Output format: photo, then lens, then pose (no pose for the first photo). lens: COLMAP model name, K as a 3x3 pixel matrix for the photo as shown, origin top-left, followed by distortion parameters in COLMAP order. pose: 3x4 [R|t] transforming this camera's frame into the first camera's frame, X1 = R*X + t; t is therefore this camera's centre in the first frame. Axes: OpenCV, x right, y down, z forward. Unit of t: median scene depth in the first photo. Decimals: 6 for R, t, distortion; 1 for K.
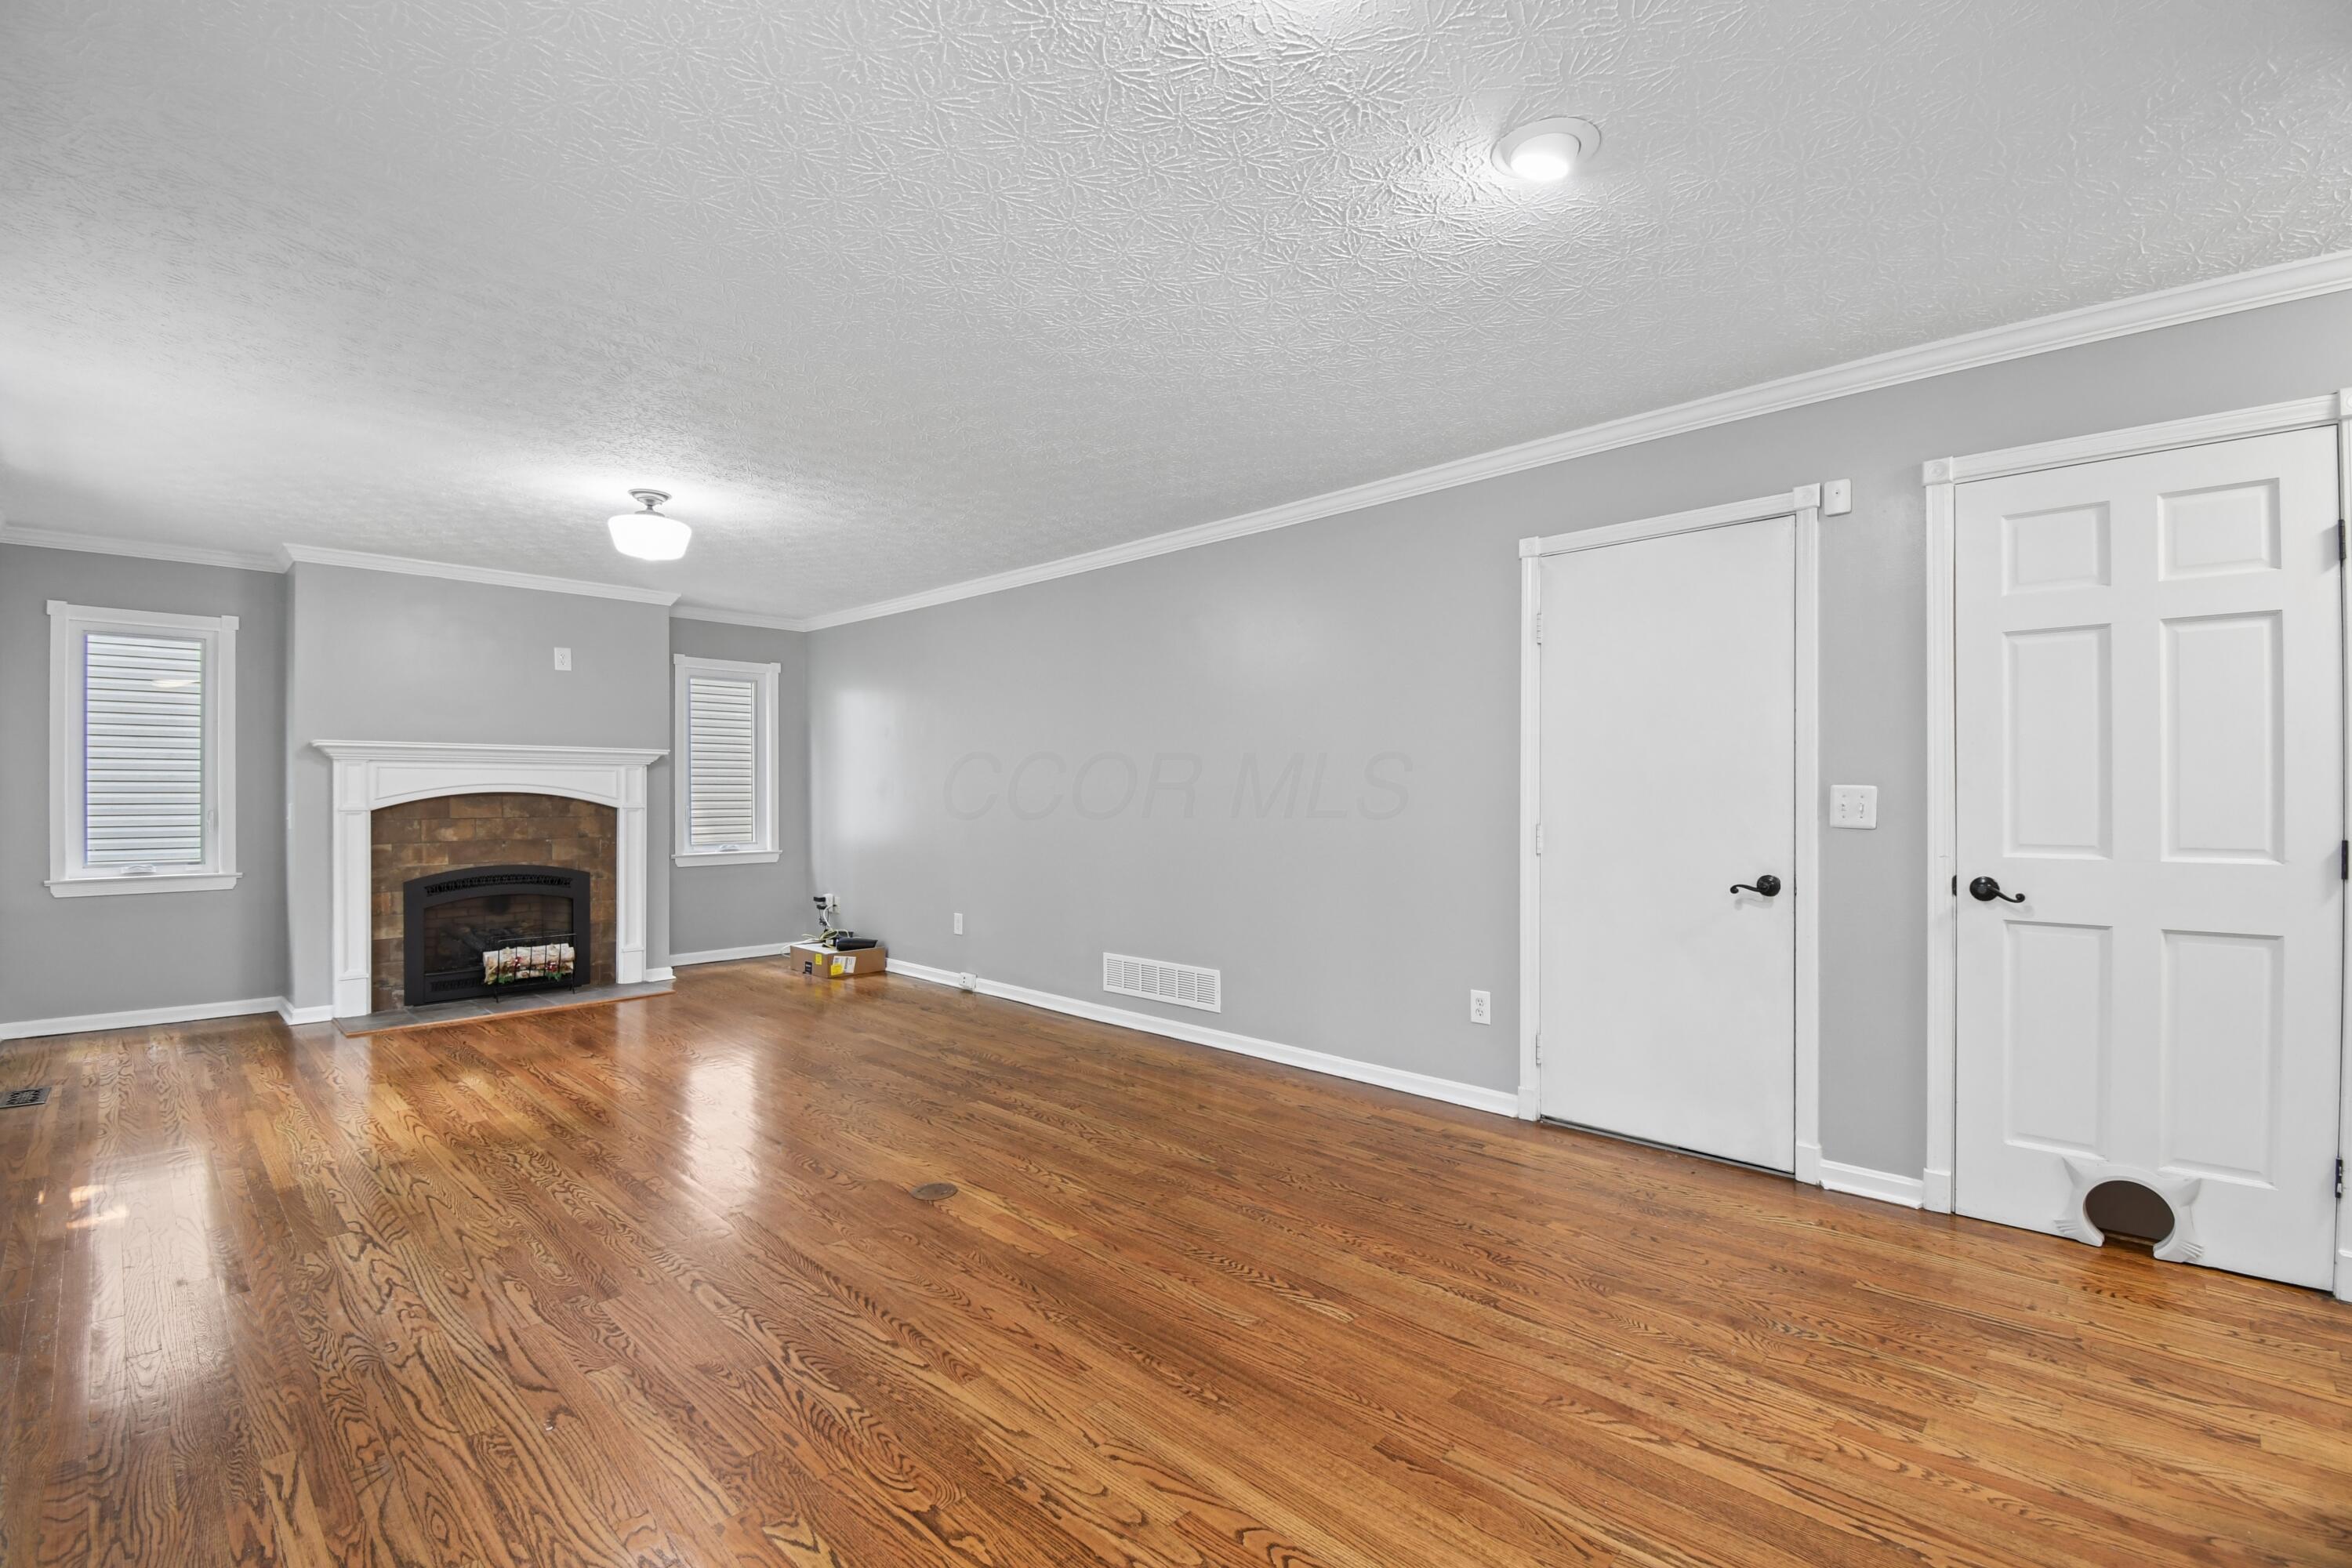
lens RADIAL K [[1038.7, 0, 1164.0], [0, 1038.7, 792.6], [0, 0, 1]] dist [0.009271, -0.019262]
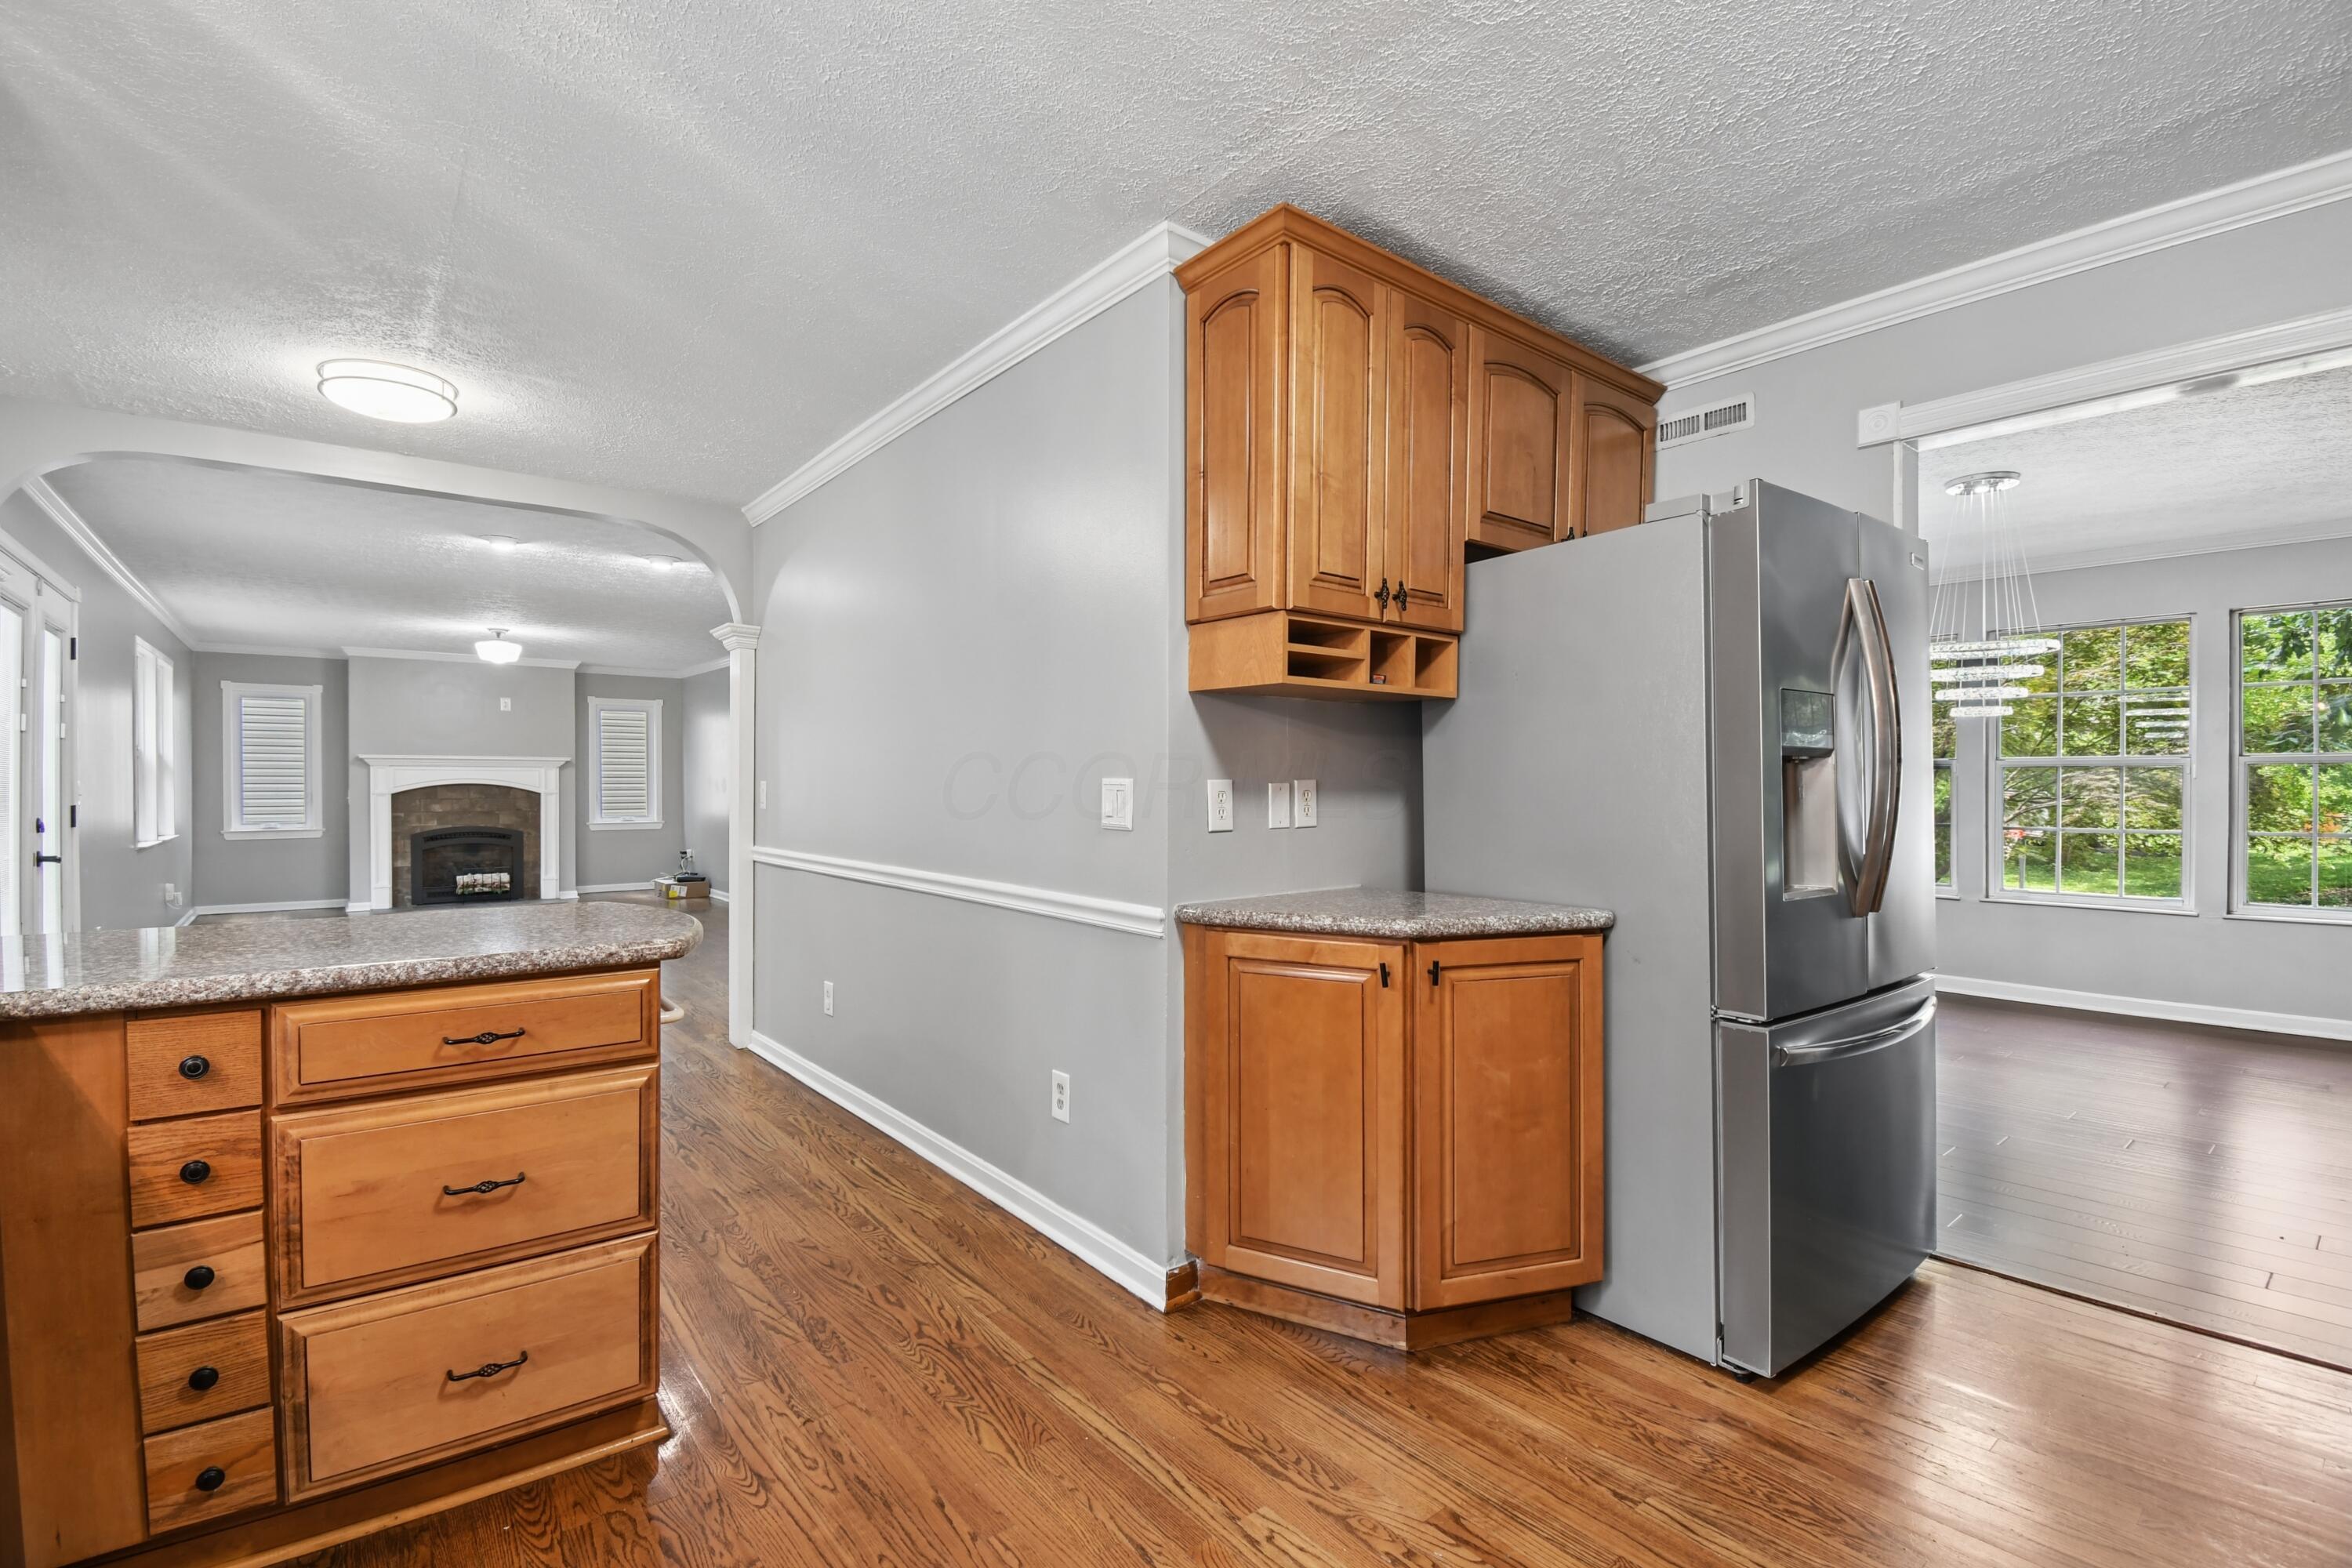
lens RADIAL K [[1038.7, 0, 1167.0], [0, 1038.7, 791.5], [0, 0, 1]] dist [0.009271, -0.019262]
pose [[0.993855, -0.001604, -0.110676, 0.705388], [0.002142, 0.999986, 0.004745, 0.007541], [0.110667, -0.004952, 0.993845, -0.580070]]
